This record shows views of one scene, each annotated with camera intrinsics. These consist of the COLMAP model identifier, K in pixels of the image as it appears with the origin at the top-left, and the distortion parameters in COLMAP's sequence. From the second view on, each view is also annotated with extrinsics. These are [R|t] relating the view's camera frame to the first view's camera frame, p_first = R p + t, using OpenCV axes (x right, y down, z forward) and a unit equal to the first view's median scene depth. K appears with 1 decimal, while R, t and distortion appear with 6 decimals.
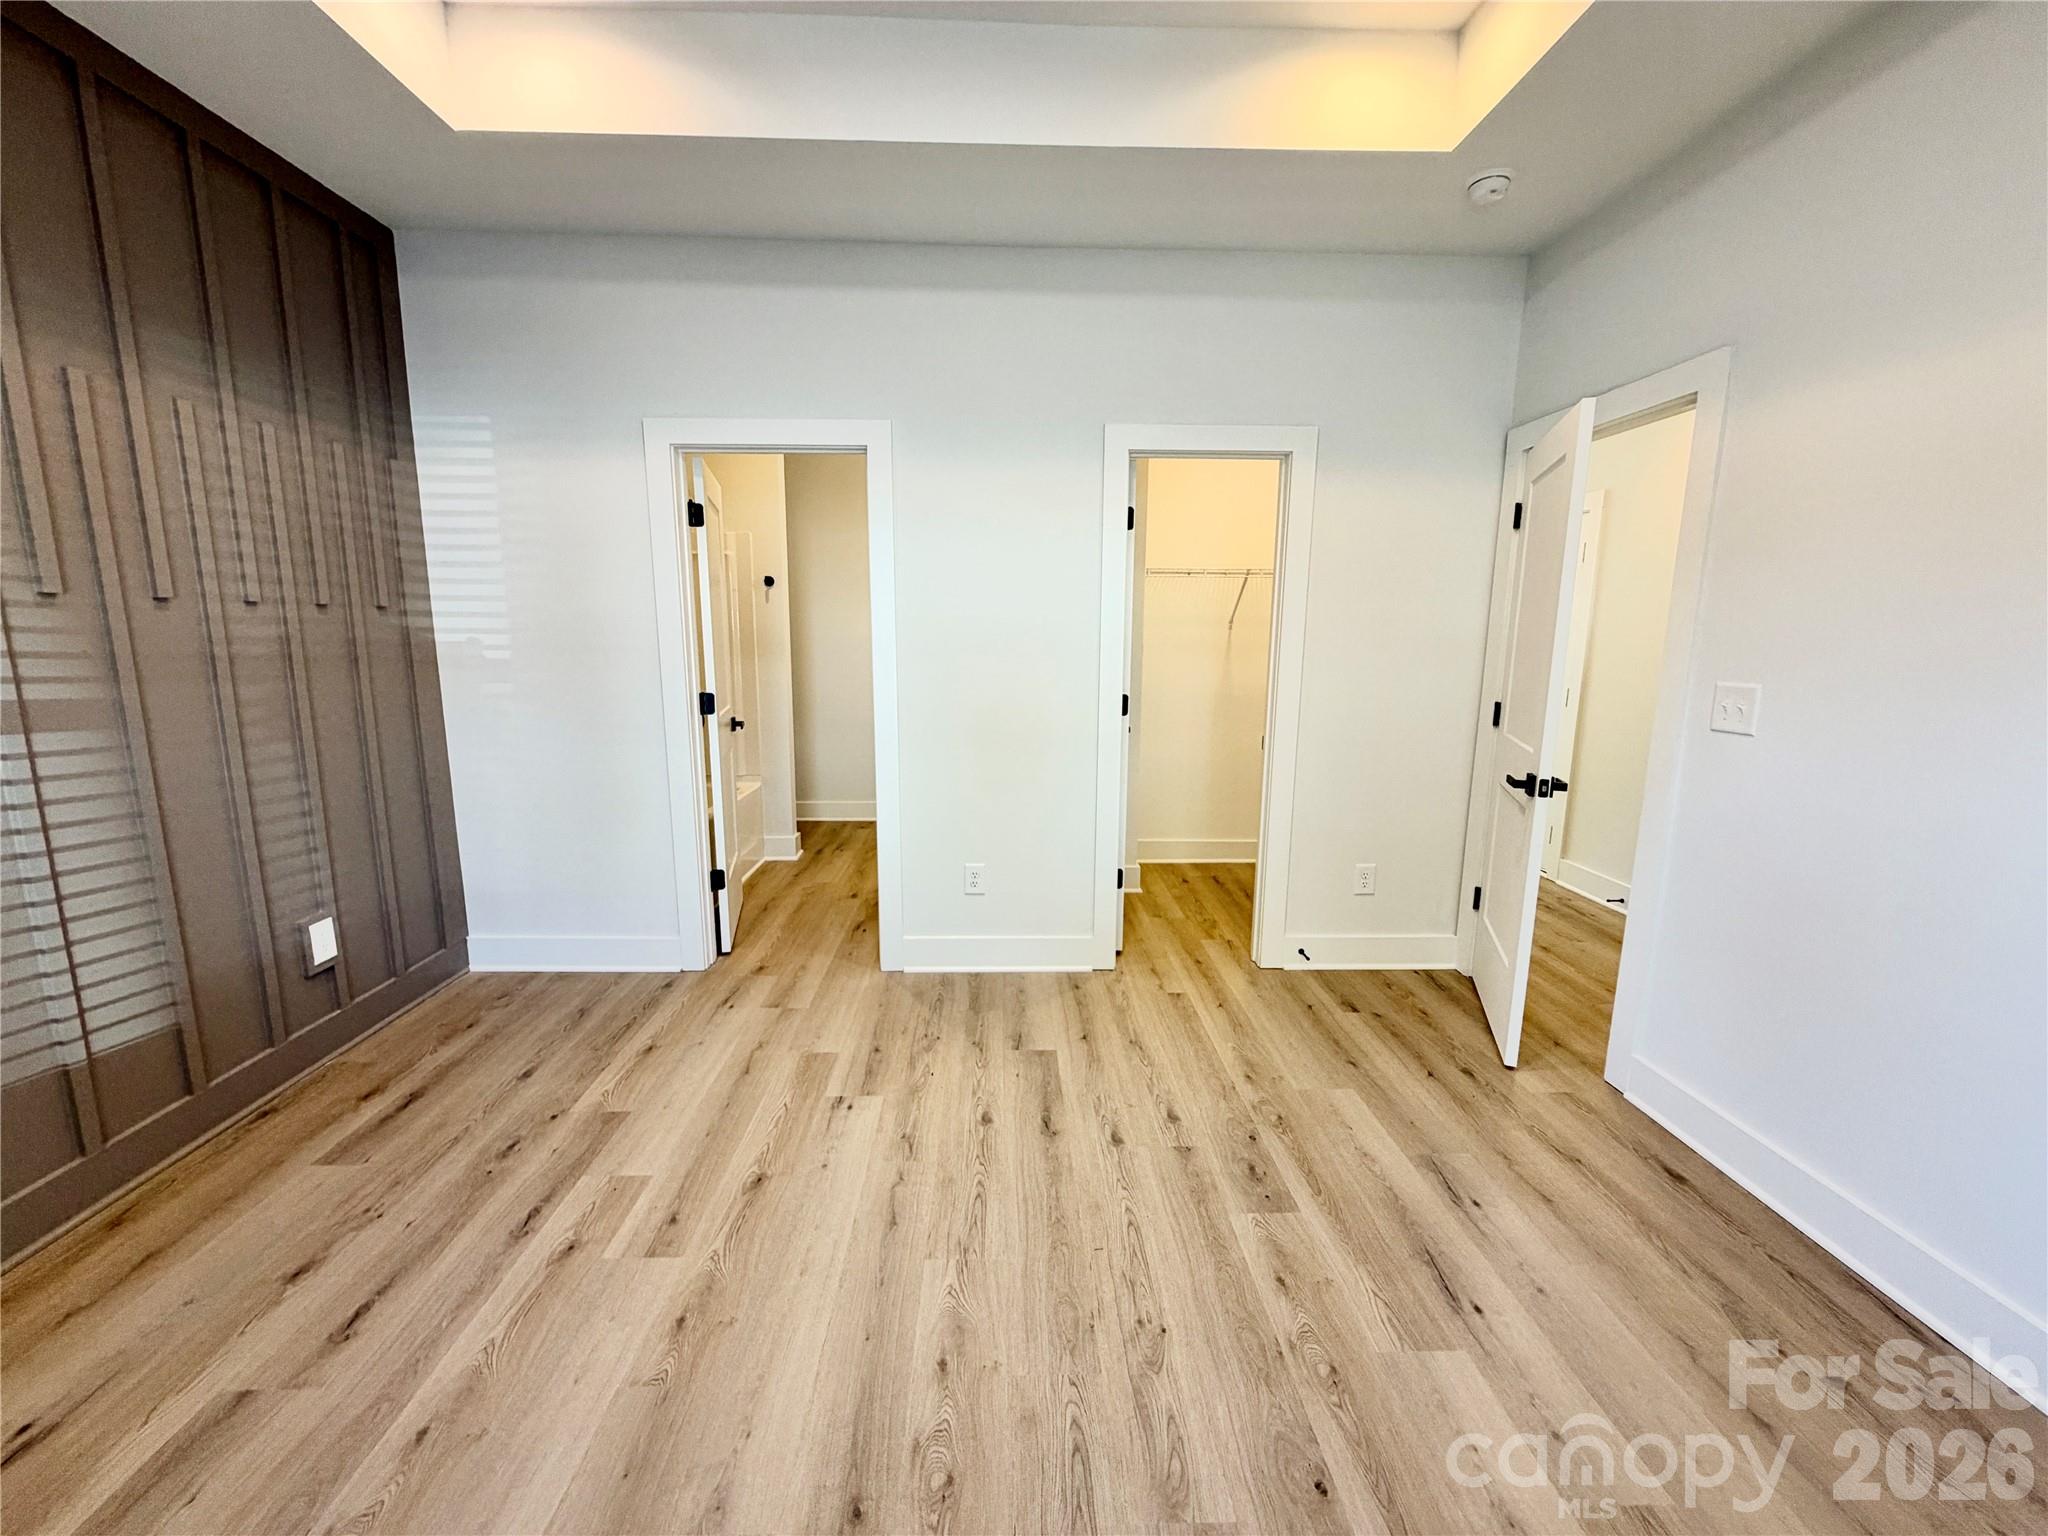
lens RADIAL K [[814.4, 0, 1025.4], [0, 814.4, 770.2], [0, 0, 1]] dist [-0.000611, 0.000303]
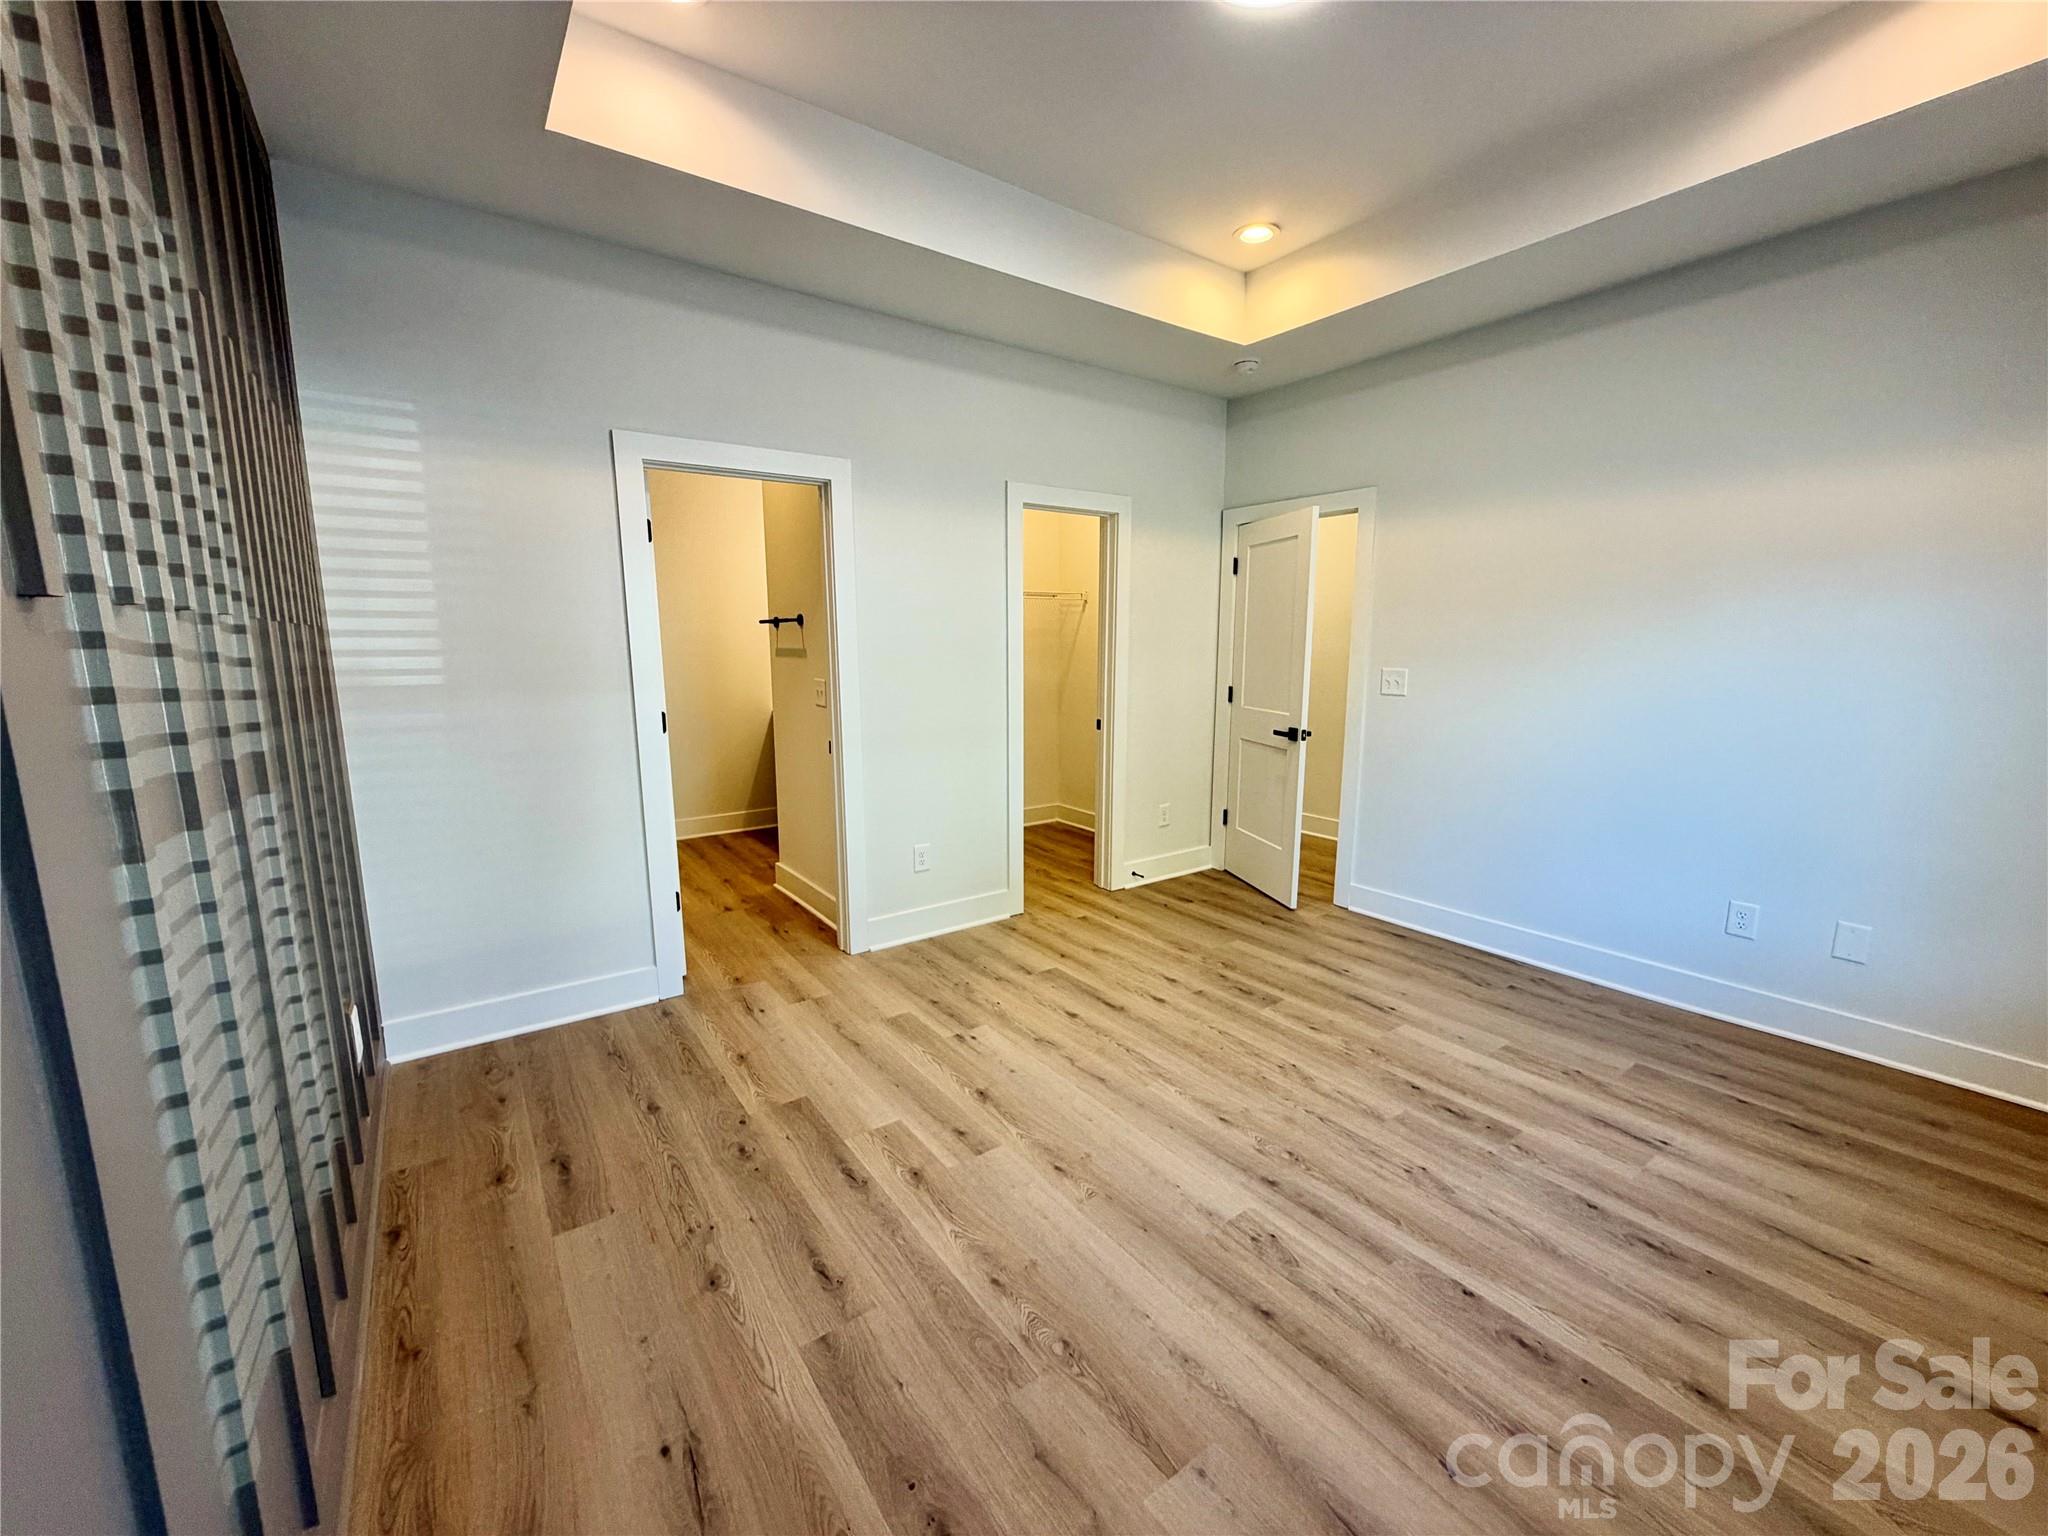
lens RADIAL K [[814.4, 0, 1020.9], [0, 814.4, 770.1], [0, 0, 1]] dist [-0.000611, 0.000303]
pose [[0.827297, -0.098527, 0.553057, -0.713209], [0.102332, 0.994459, 0.024088, -0.005340], [-0.552366, 0.036668, 0.832795, -0.060766]]
